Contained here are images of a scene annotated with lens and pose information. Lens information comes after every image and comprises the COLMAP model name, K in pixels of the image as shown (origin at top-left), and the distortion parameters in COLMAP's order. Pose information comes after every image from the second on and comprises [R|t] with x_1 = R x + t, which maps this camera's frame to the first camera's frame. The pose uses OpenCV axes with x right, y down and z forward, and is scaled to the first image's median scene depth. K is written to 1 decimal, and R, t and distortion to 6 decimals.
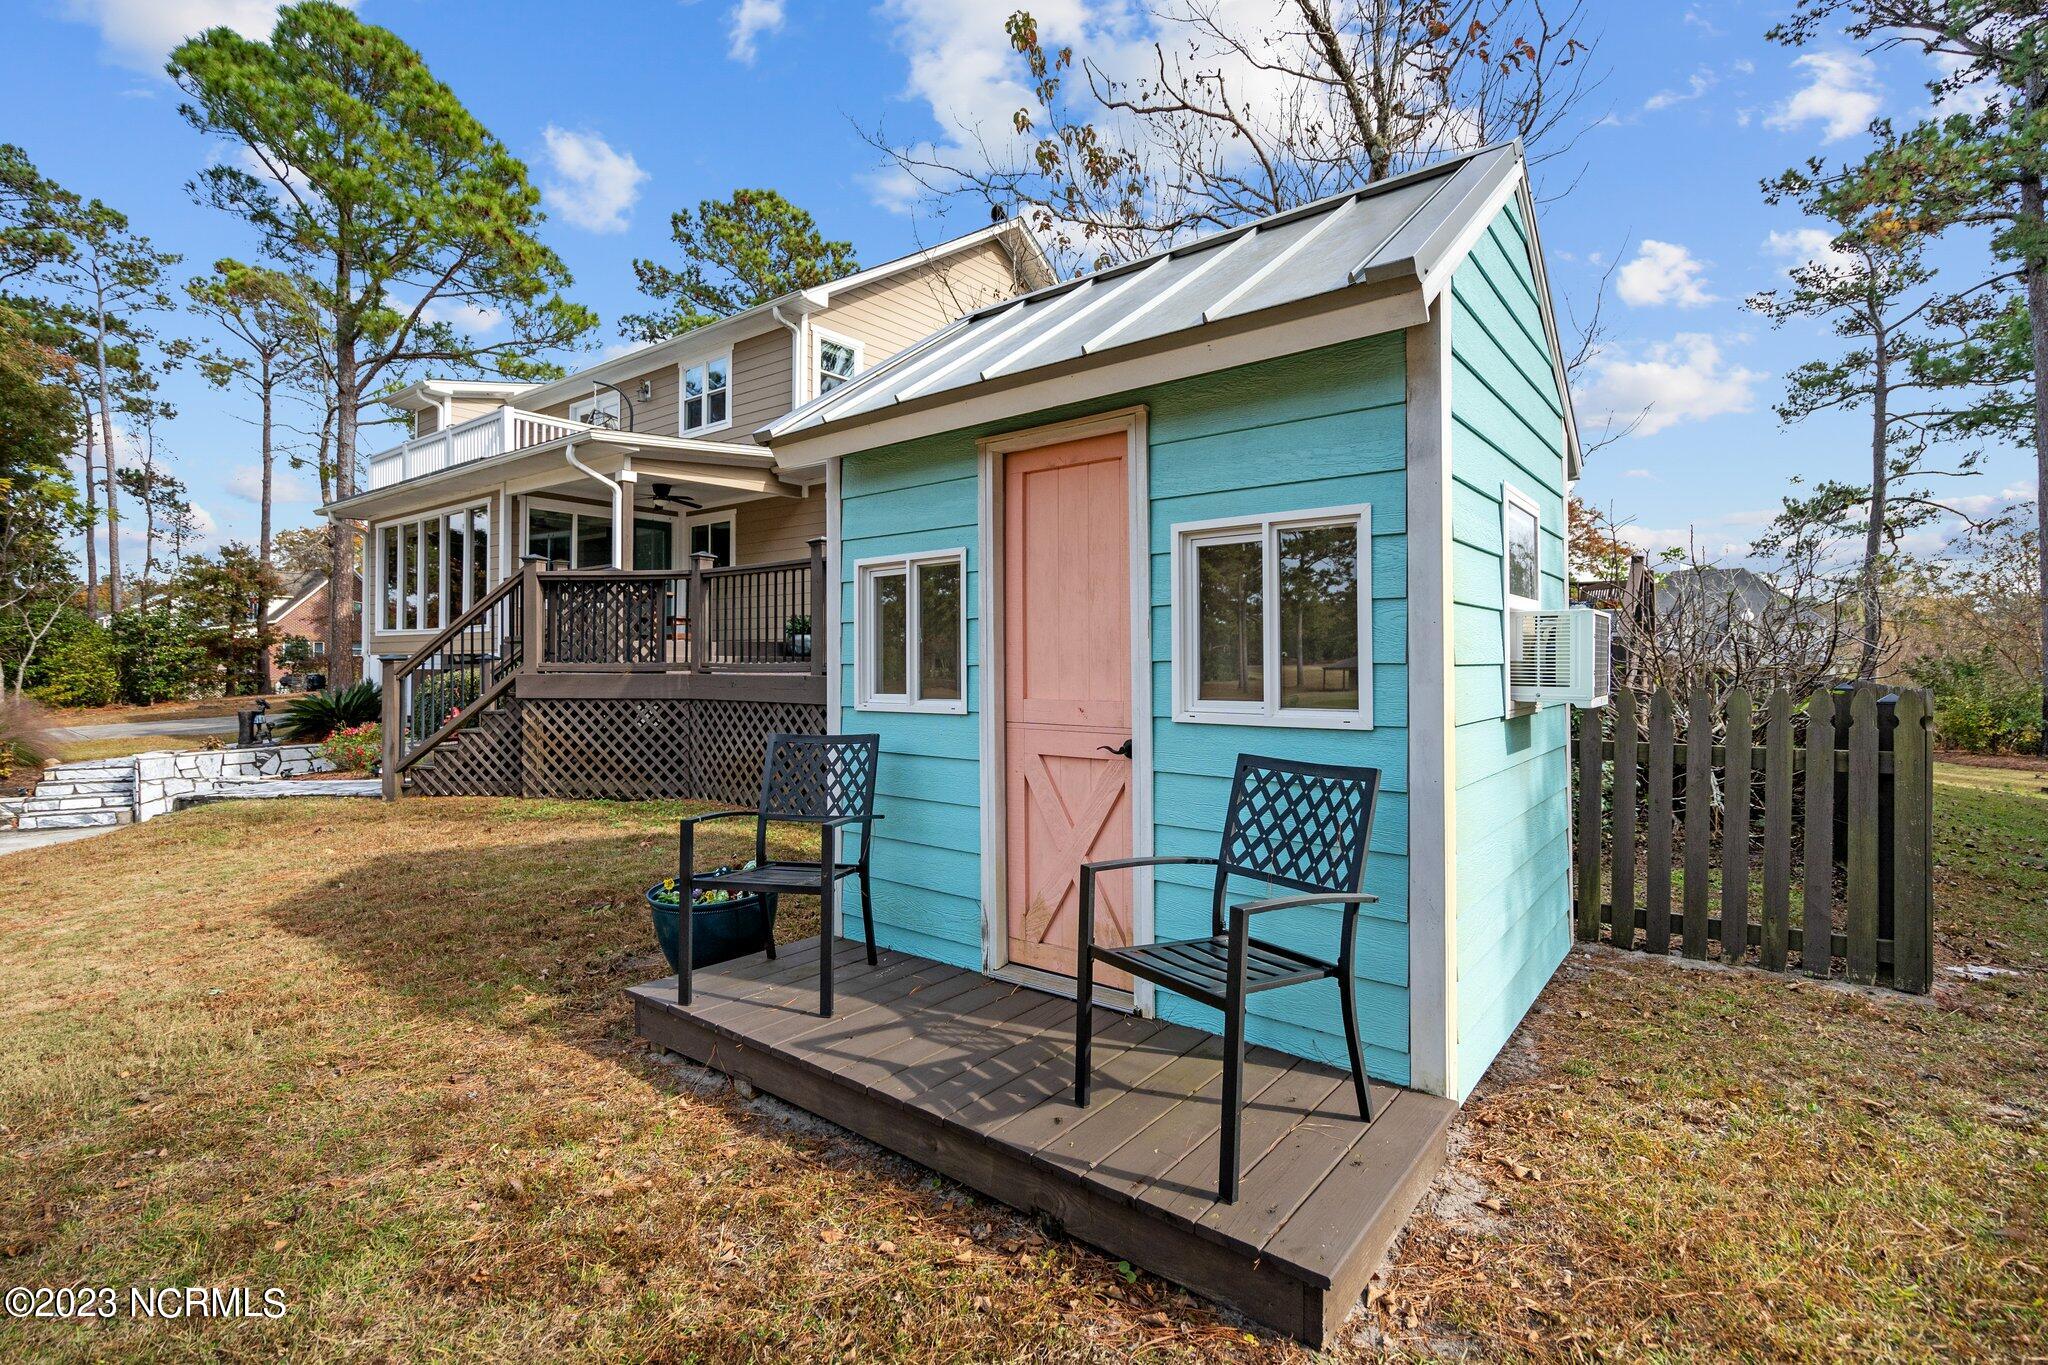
lens RADIAL K [[940.2, 0, 1028.2], [0, 940.2, 660.2], [0, 0, 1]] dist [-0.004792, -0.000467]
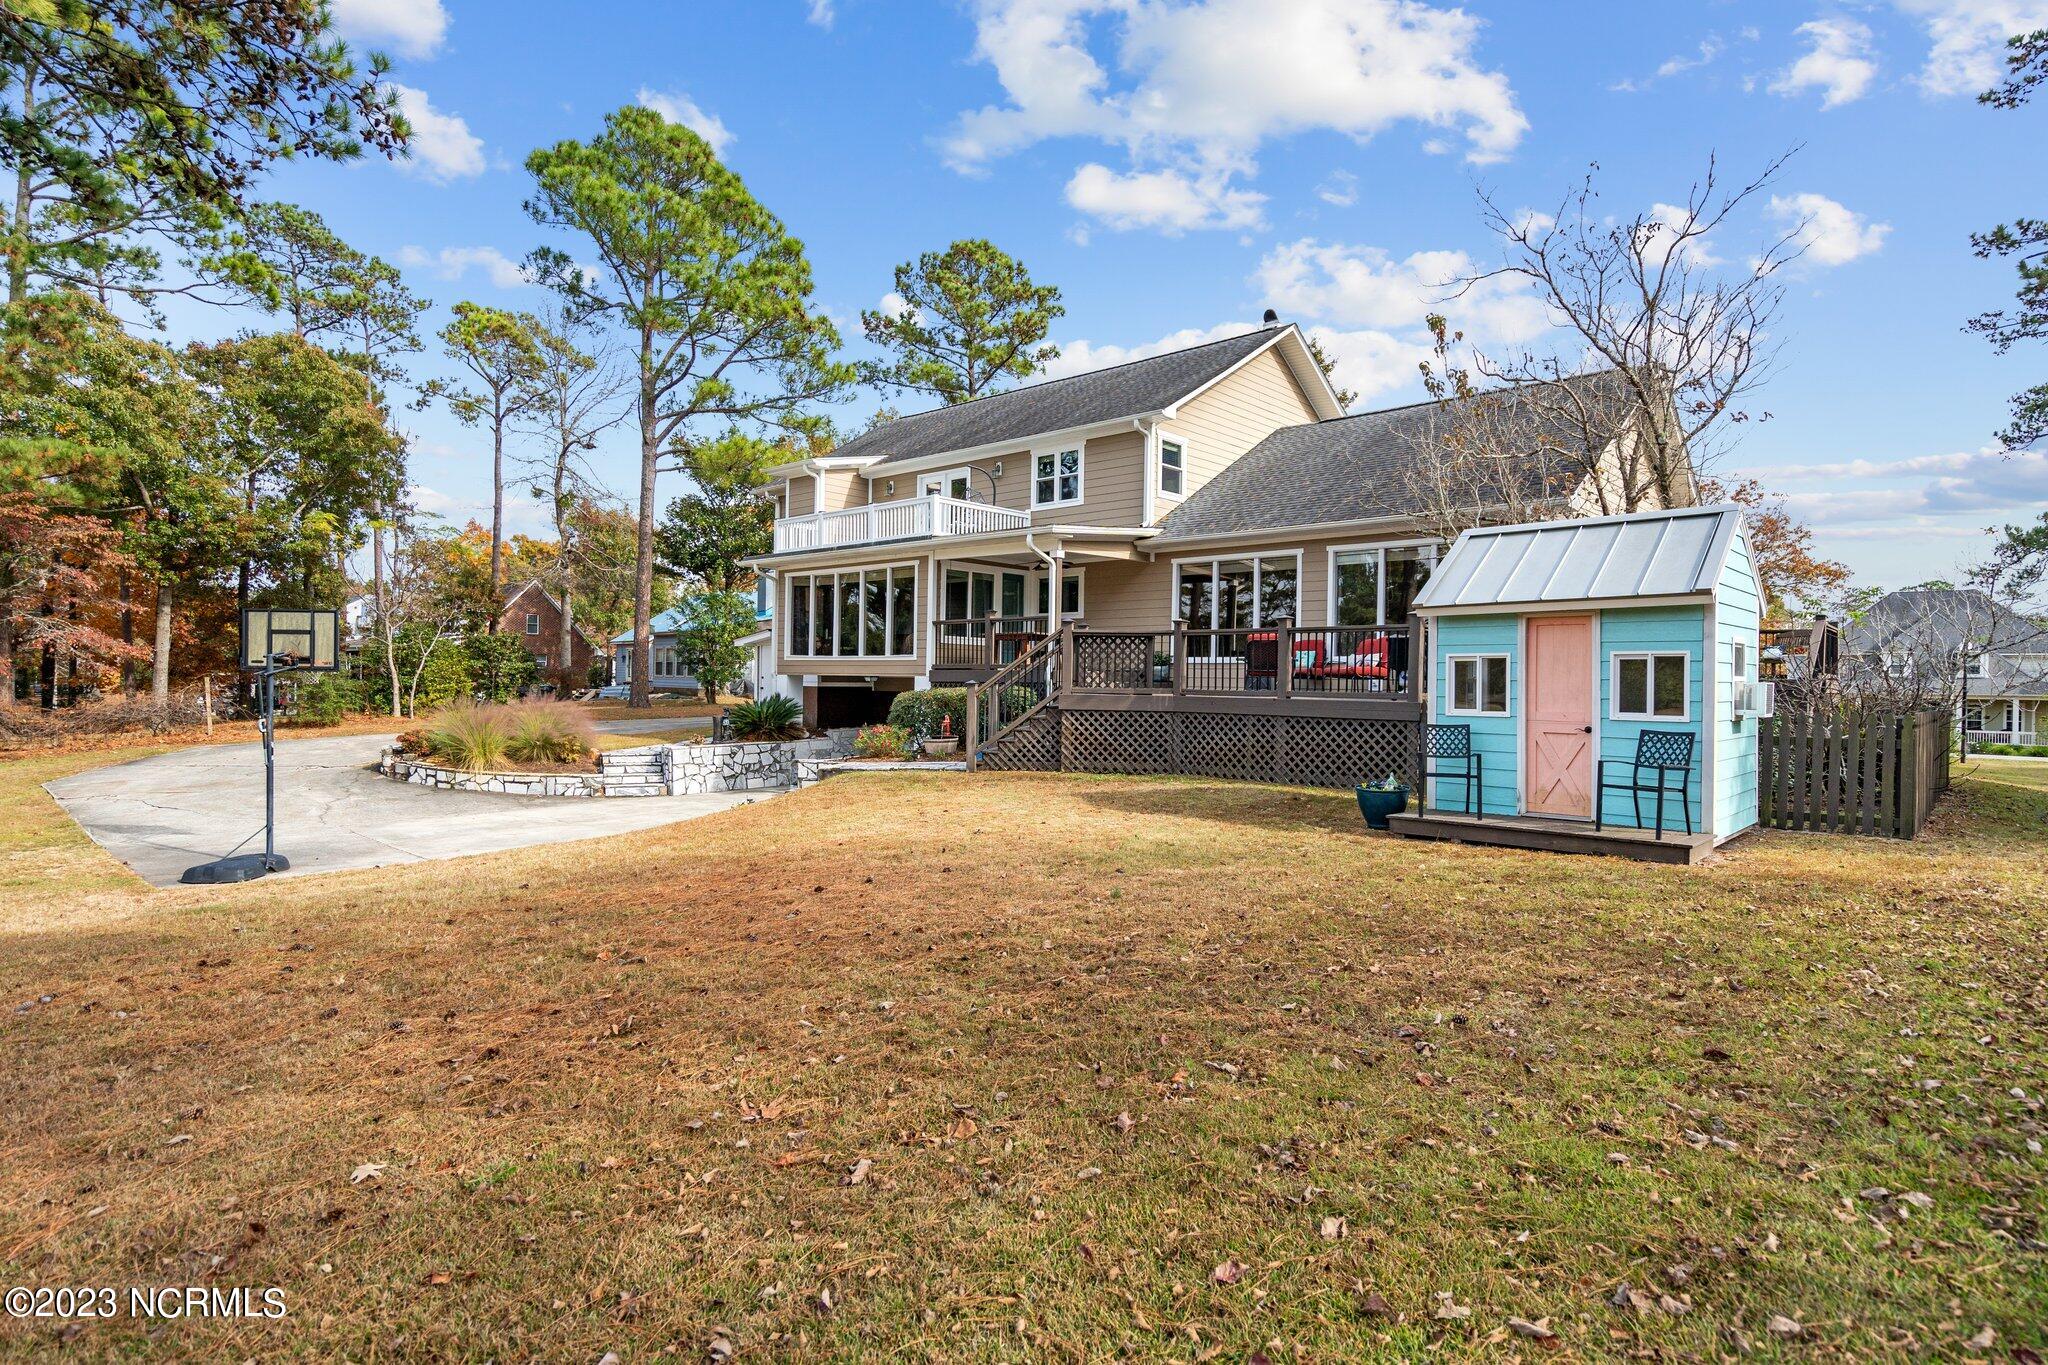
lens RADIAL K [[1056.7, 0, 1024.0], [0, 1056.7, 682.5], [0, 0, 1]] dist [0.001864, 0.002091]
pose [[0.995772, 0.013731, -0.090831, -0.442665], [-0.013291, 0.999897, 0.005449, -0.013957], [0.090896, -0.004219, 0.995851, -0.789360]]
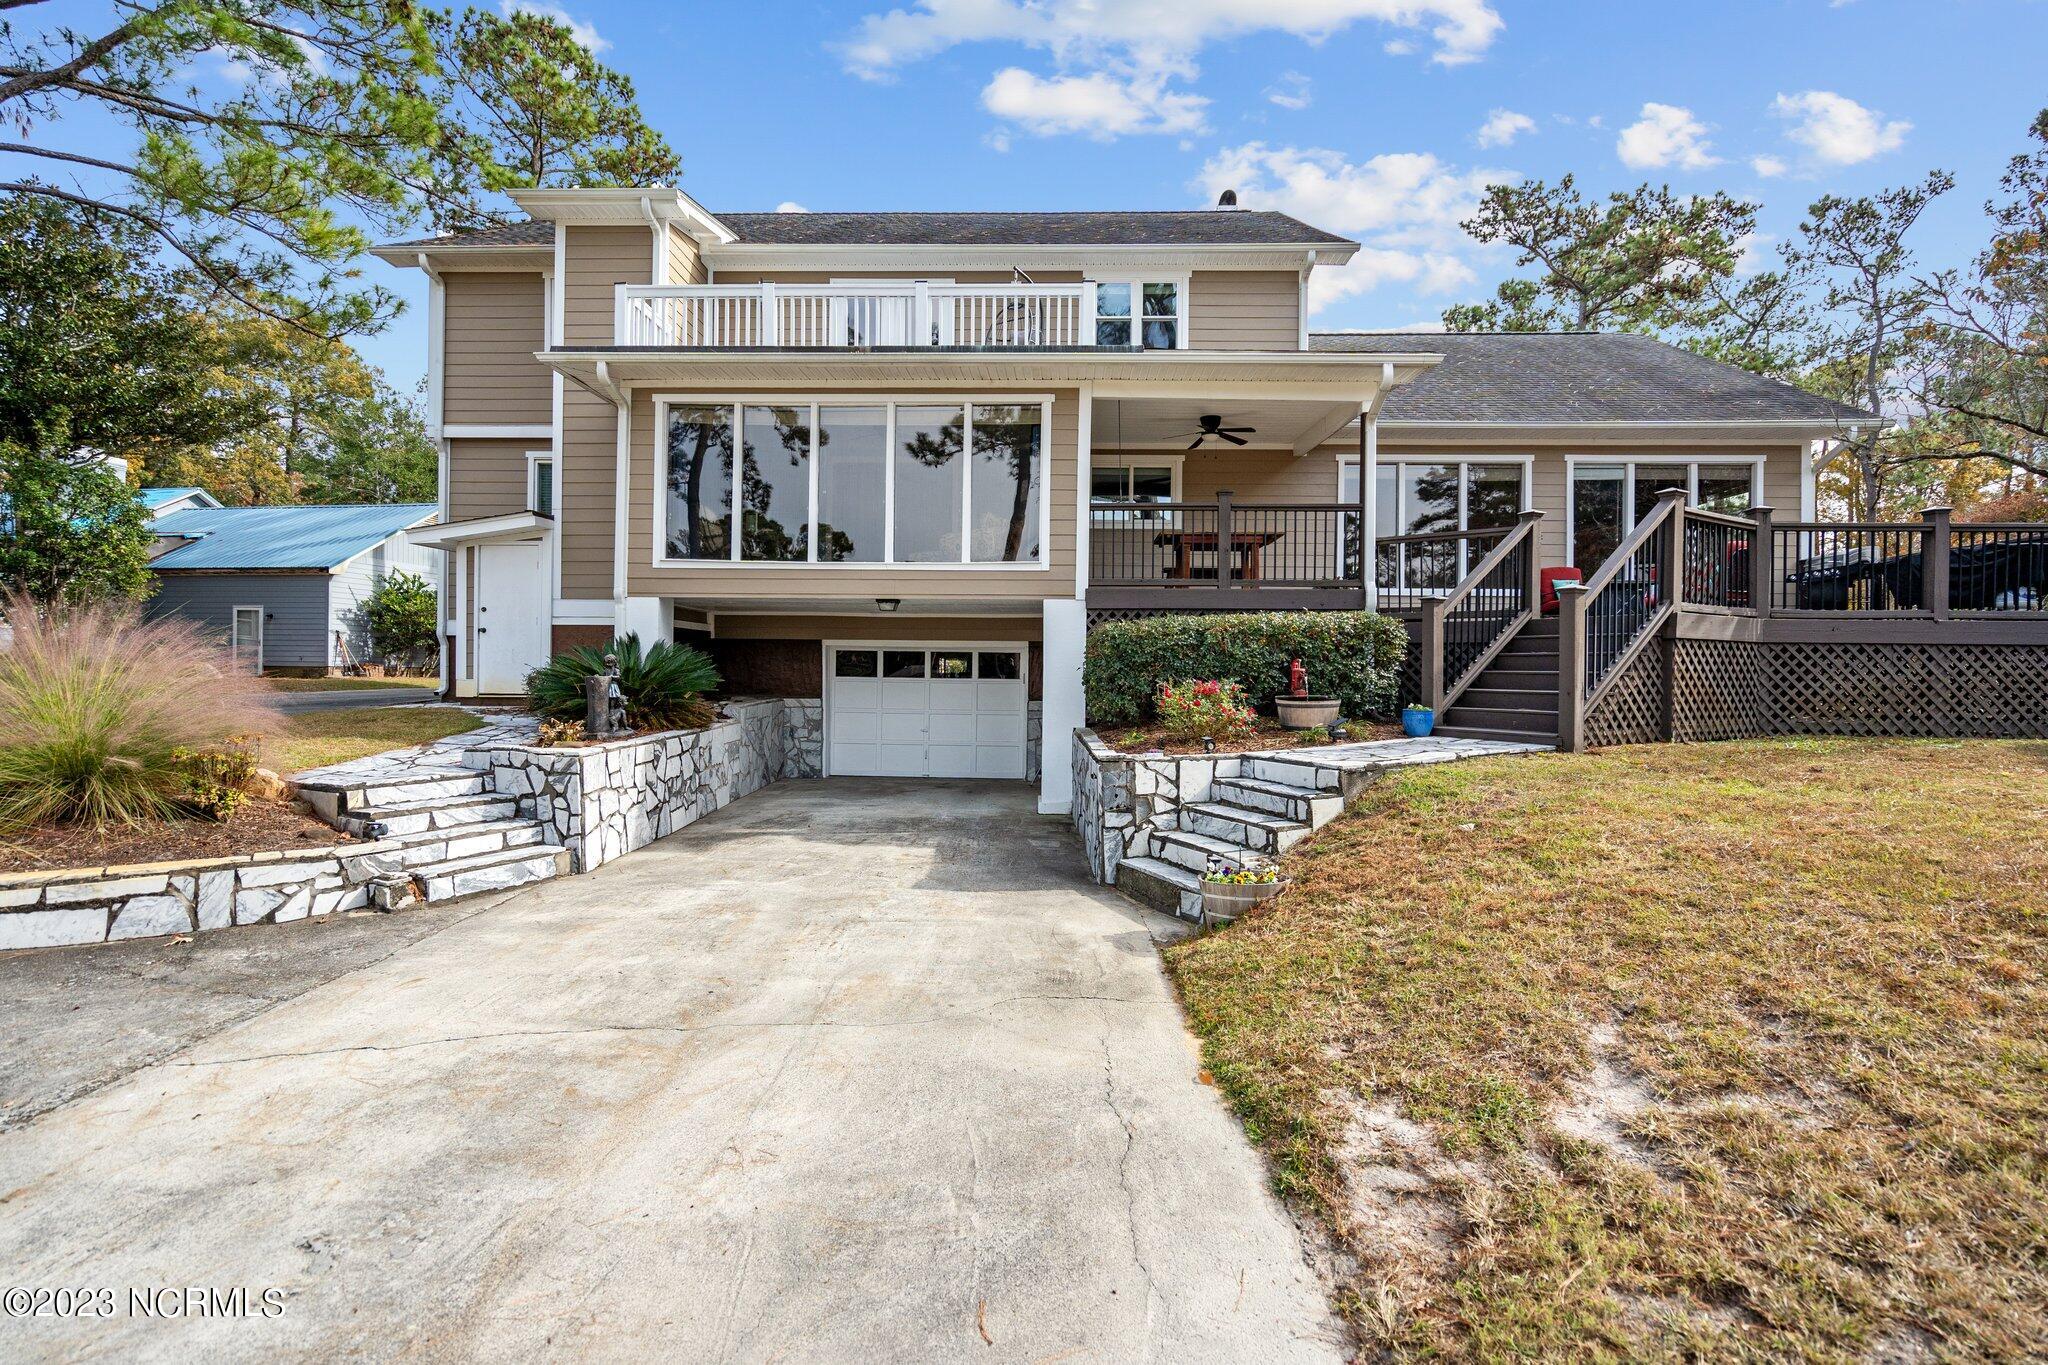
lens RADIAL K [[924.7, 0, 1022.3], [0, 924.7, 687.2], [0, 0, 1]] dist [-0.001035, -0.000166]
pose [[0.811654, -0.000277, 0.584138, -1.623964], [-0.008650, 0.999885, 0.012492, 0.085921], [-0.584074, -0.015192, 0.811558, 0.629503]]
